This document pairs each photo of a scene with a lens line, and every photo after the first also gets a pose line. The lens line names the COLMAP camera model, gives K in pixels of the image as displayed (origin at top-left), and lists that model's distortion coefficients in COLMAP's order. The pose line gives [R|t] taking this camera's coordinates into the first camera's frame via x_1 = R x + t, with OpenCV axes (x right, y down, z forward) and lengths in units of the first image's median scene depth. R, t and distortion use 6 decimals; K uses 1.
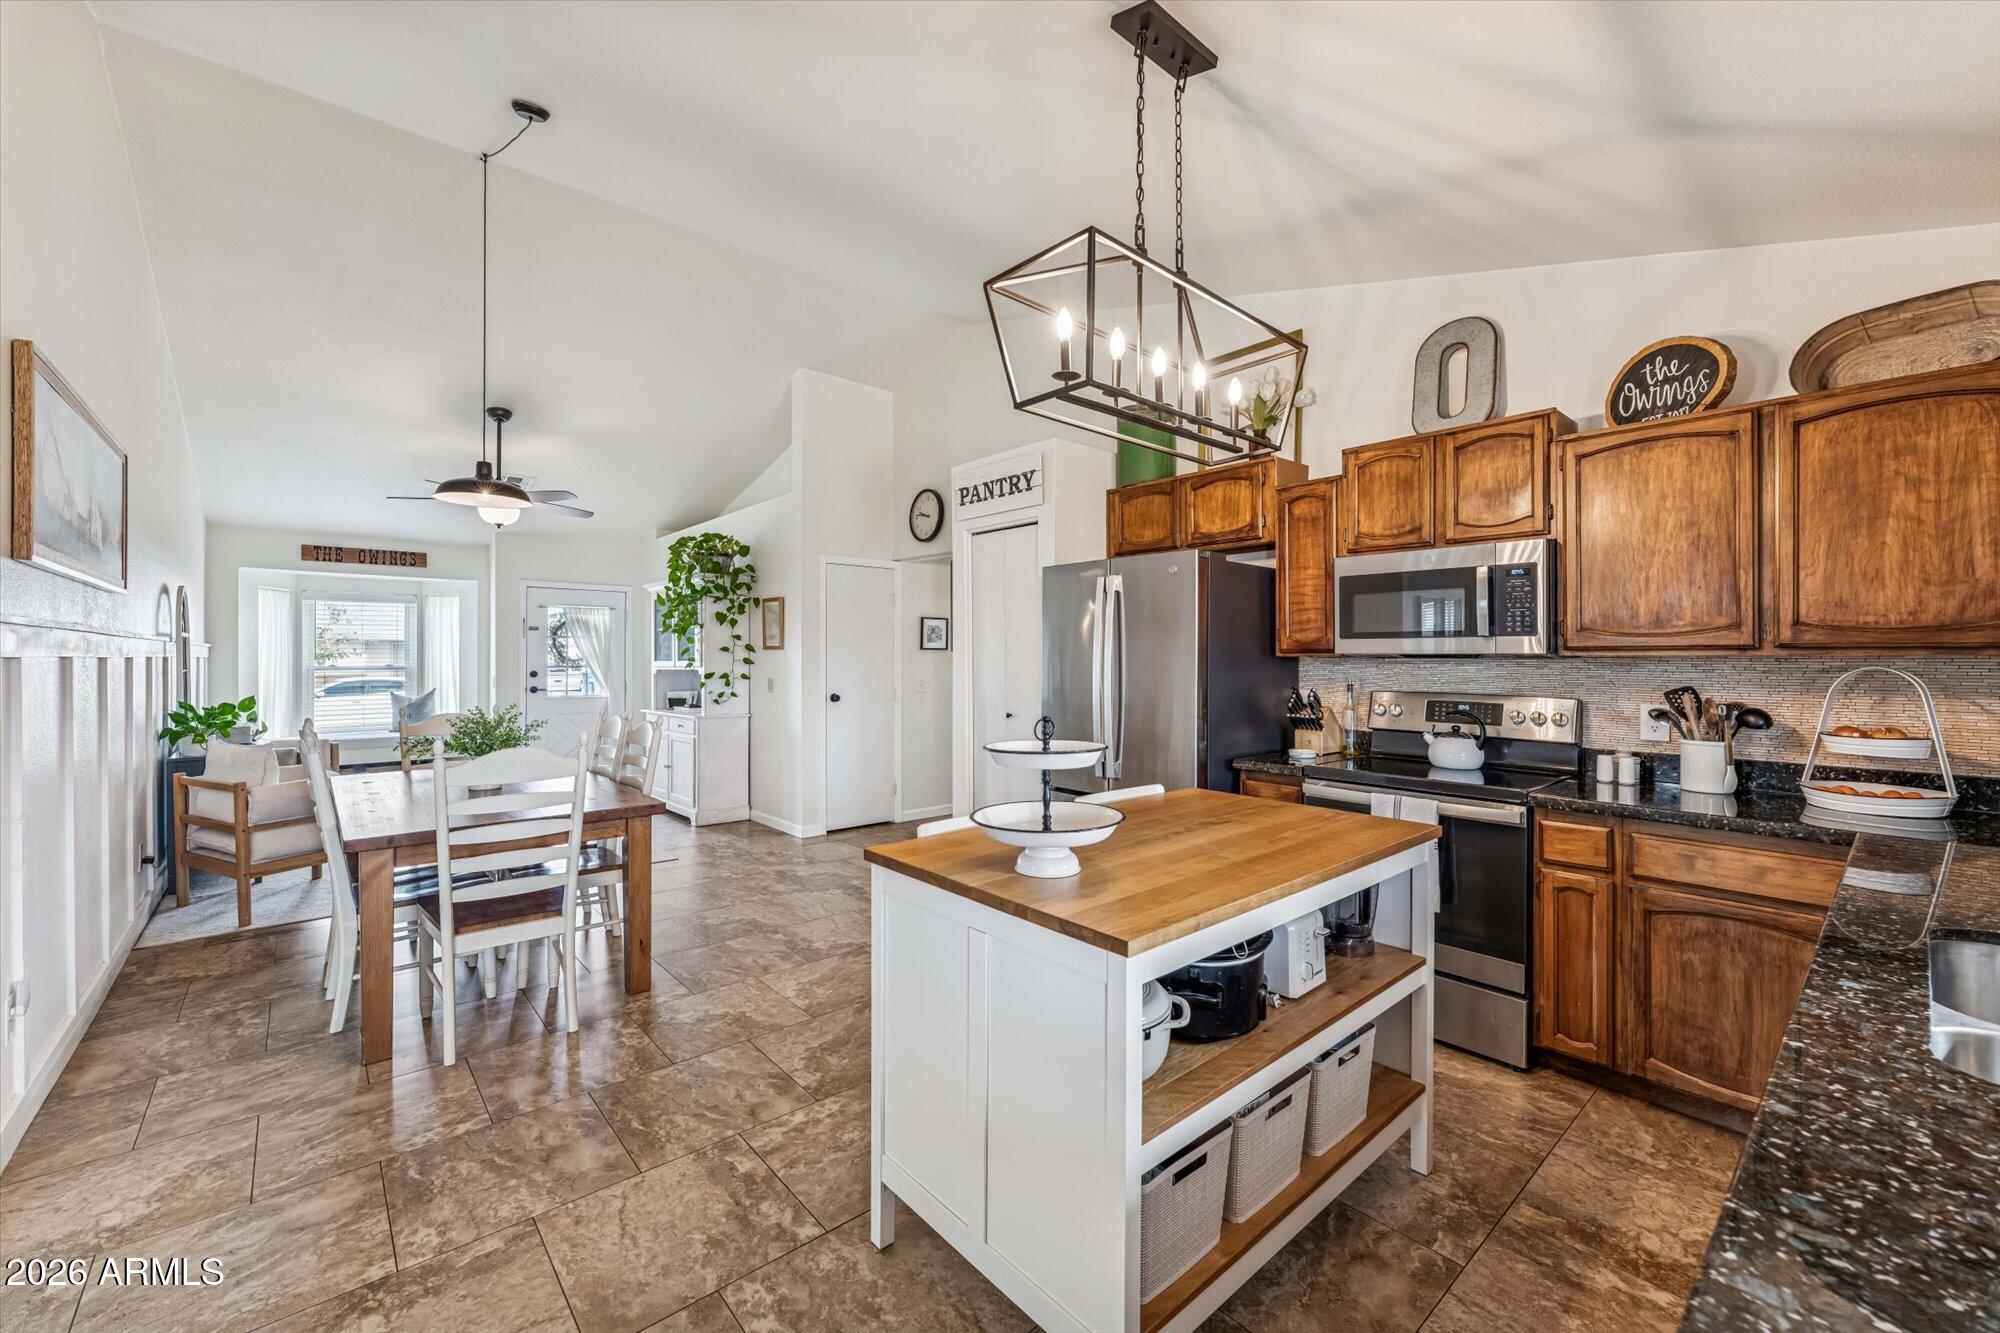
lens RADIAL K [[799.3, 0, 1003.1], [0, 799.3, 661.1], [0, 0, 1]] dist [-0.004797, 0.000335]
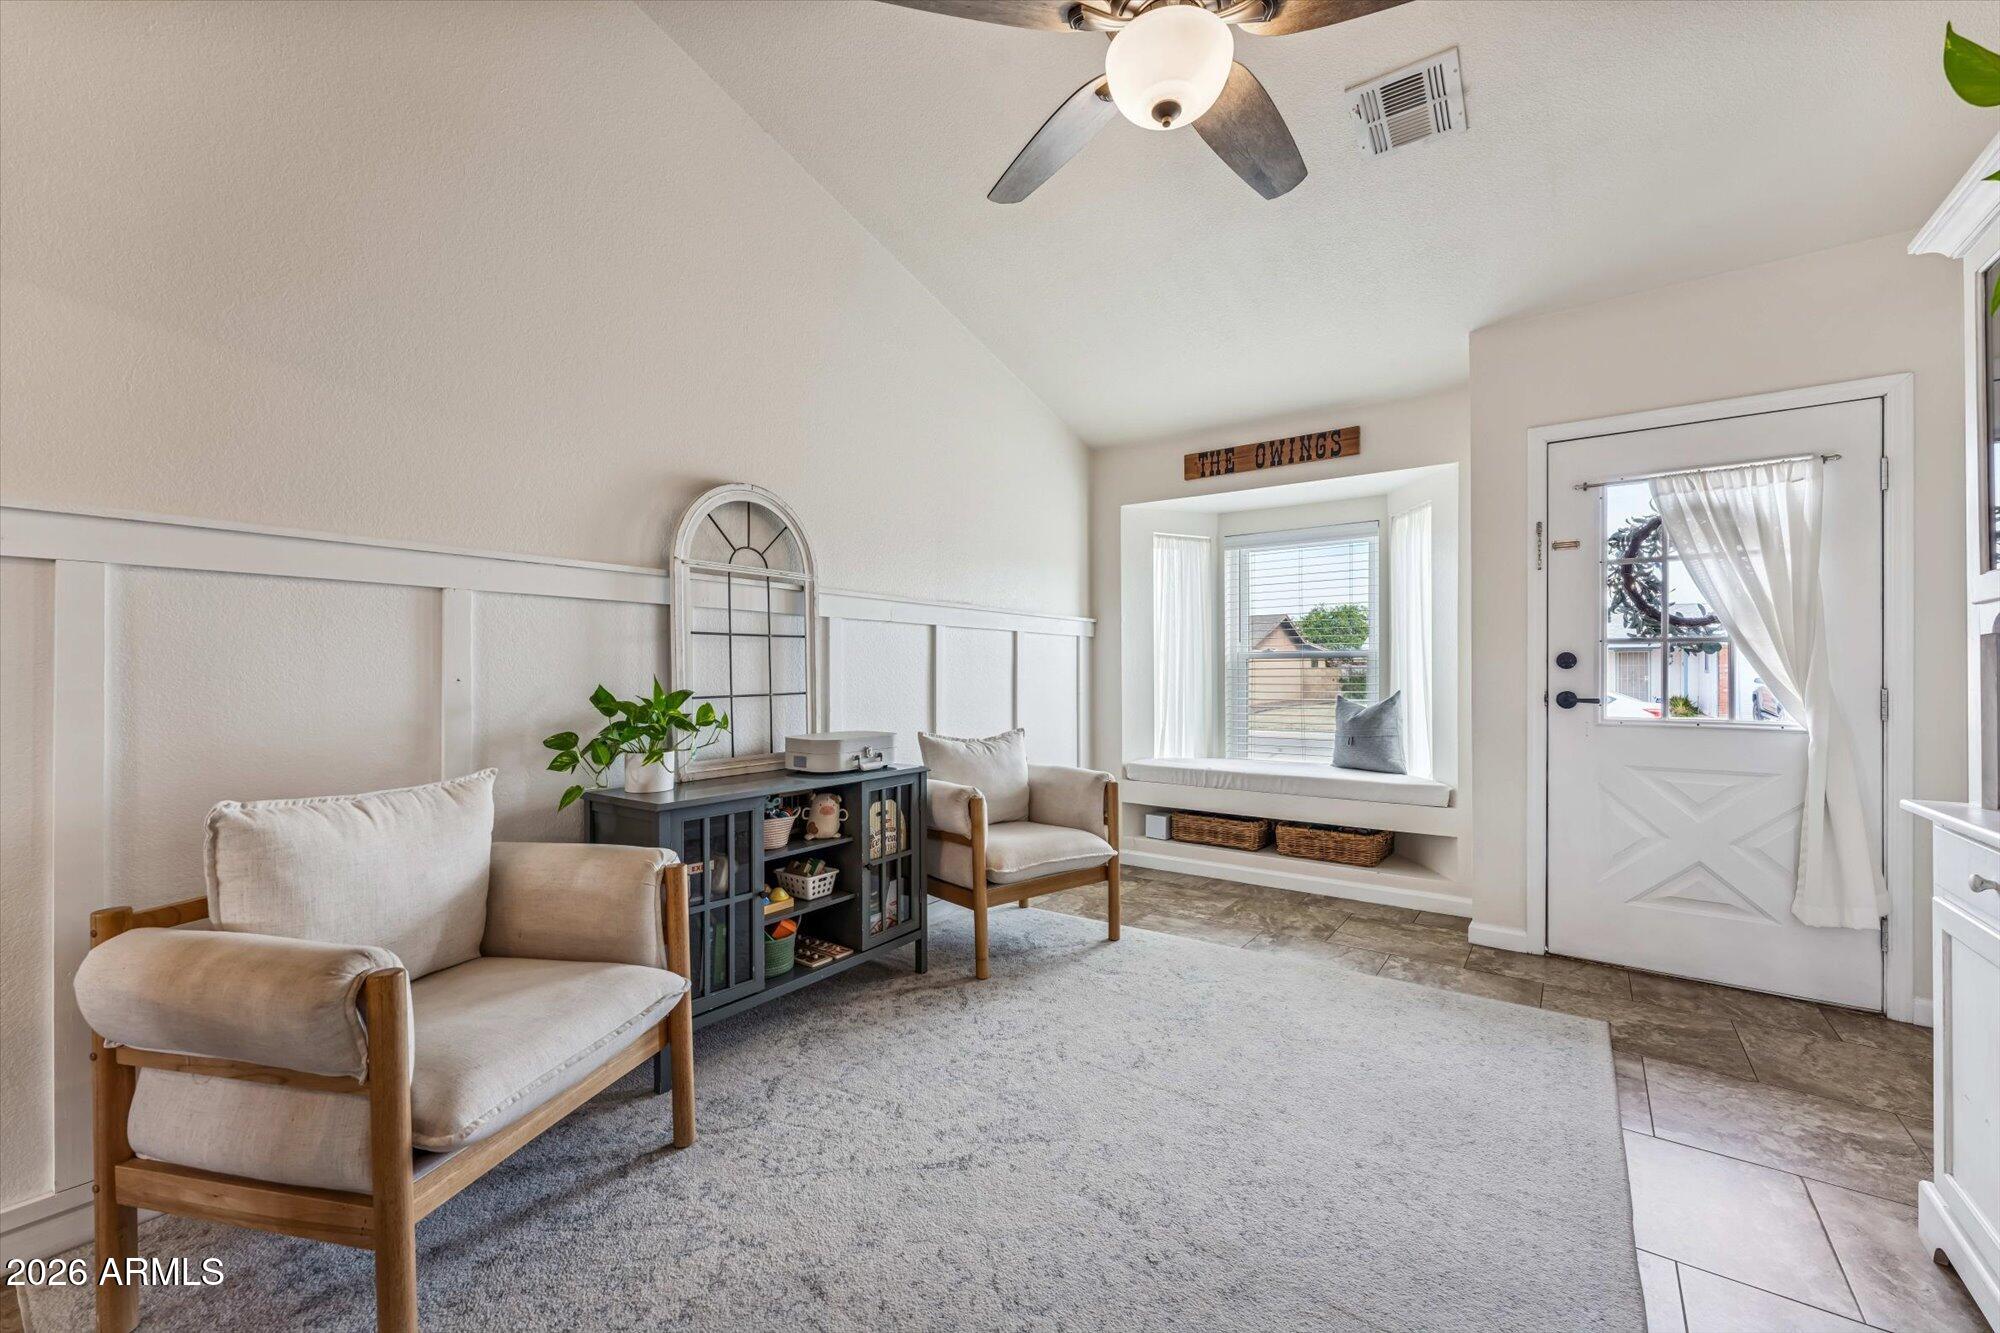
lens RADIAL K [[799.3, 0, 1000.4], [0, 799.3, 670.1], [0, 0, 1]] dist [-0.004797, 0.000335]
pose [[0.223895, -0.002967, -0.974609, -0.769977], [-0.003855, 0.999985, -0.003930, 0.068743], [0.974606, 0.004637, 0.223881, 1.848624]]
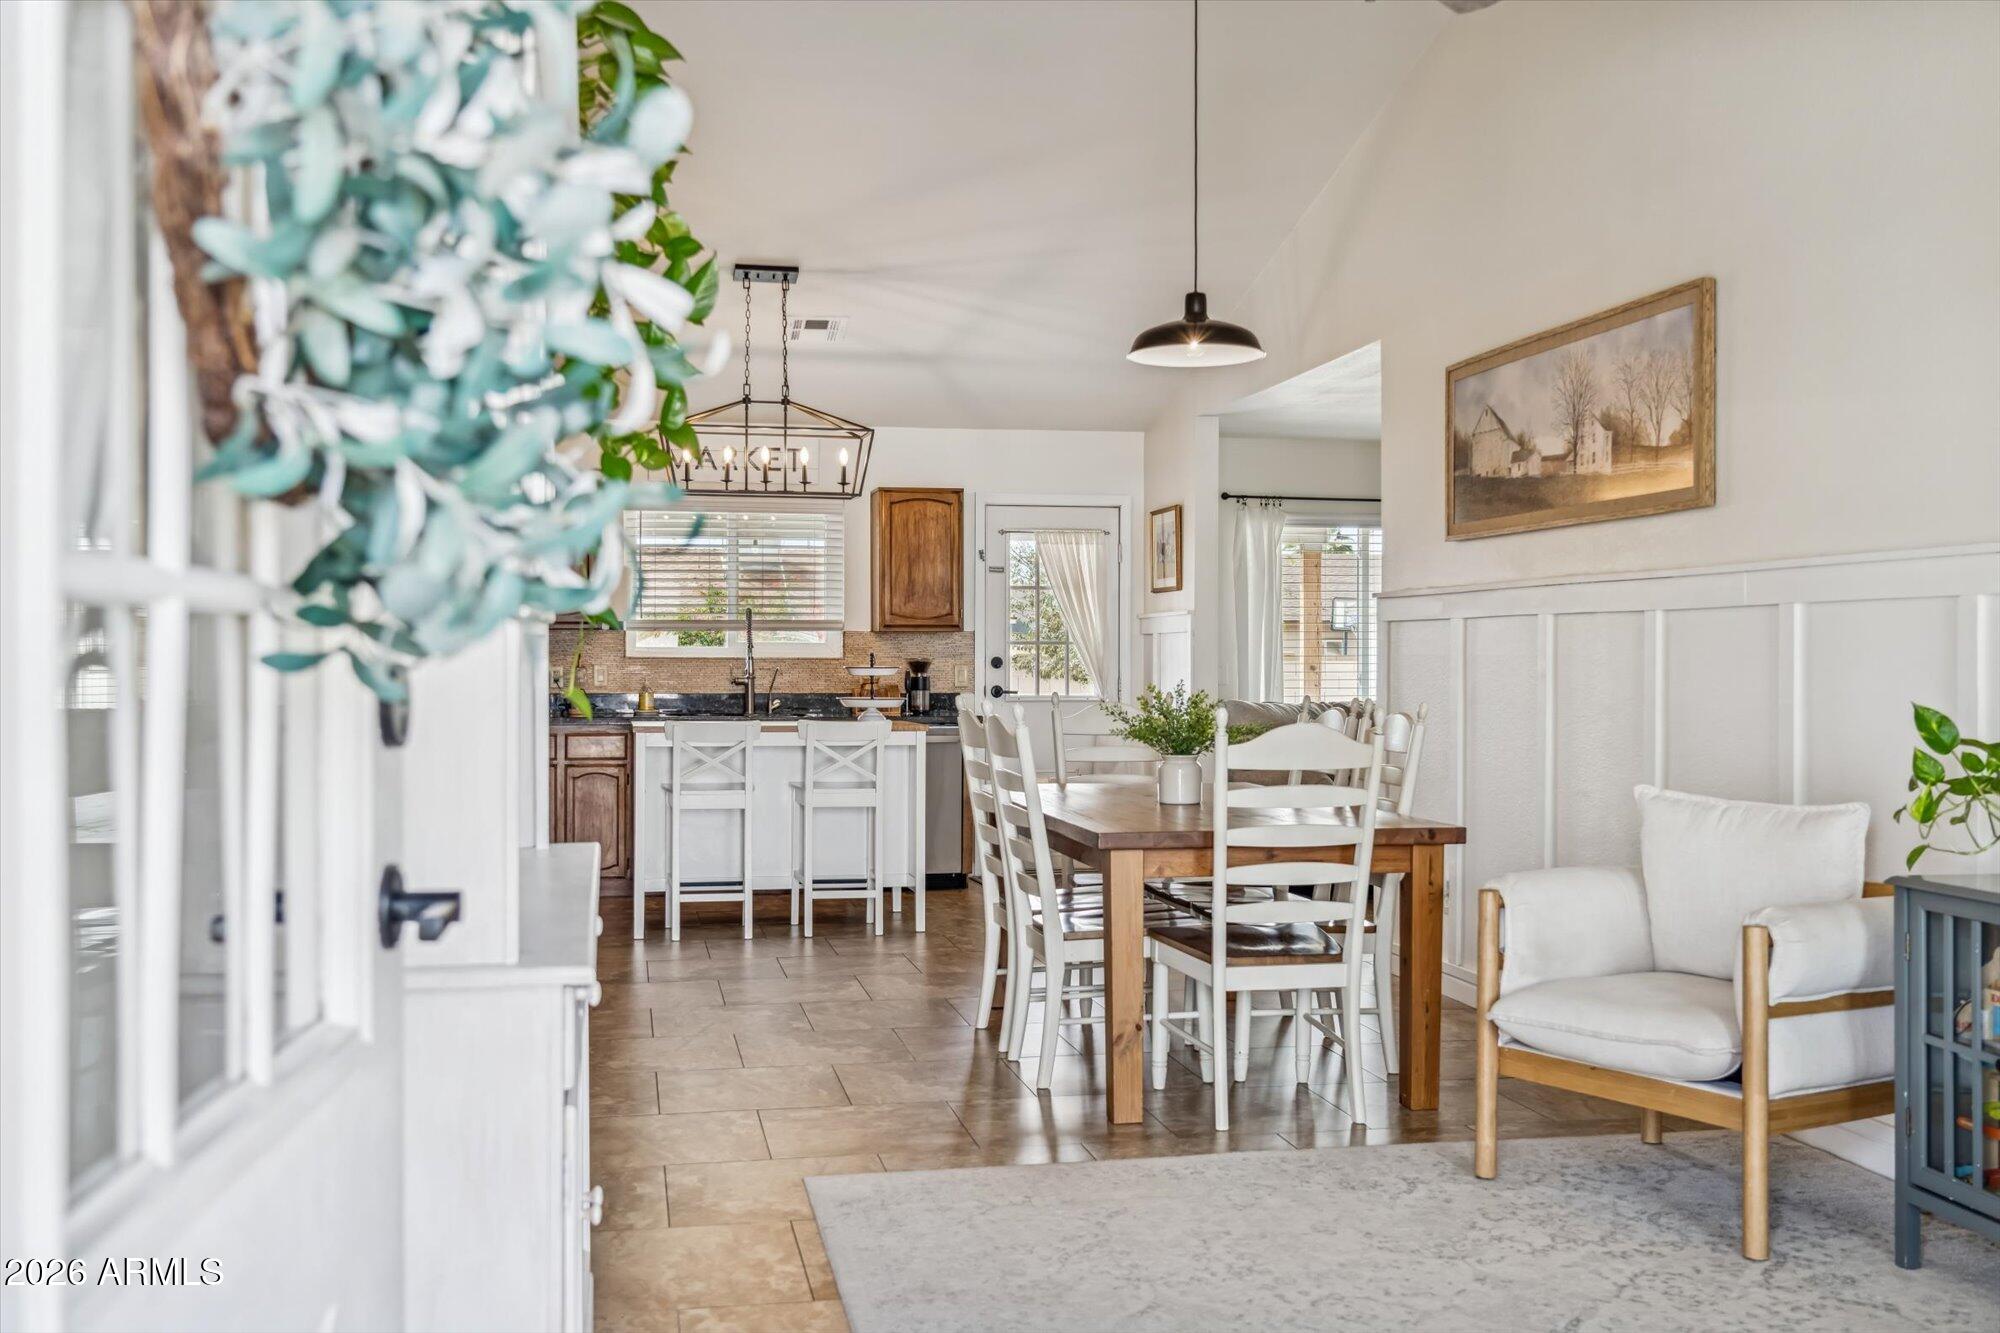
lens RADIAL K [[1934.7, 0, 1047.6], [0, 1934.7, 632.3], [0, 0, 1]] dist [0.010441, 0.000000]
pose [[-0.877236, 0.004324, 0.480039, -1.735844], [0.000489, 0.999967, -0.008114, 0.032320], [-0.480059, -0.006883, -0.877209, 3.232736]]
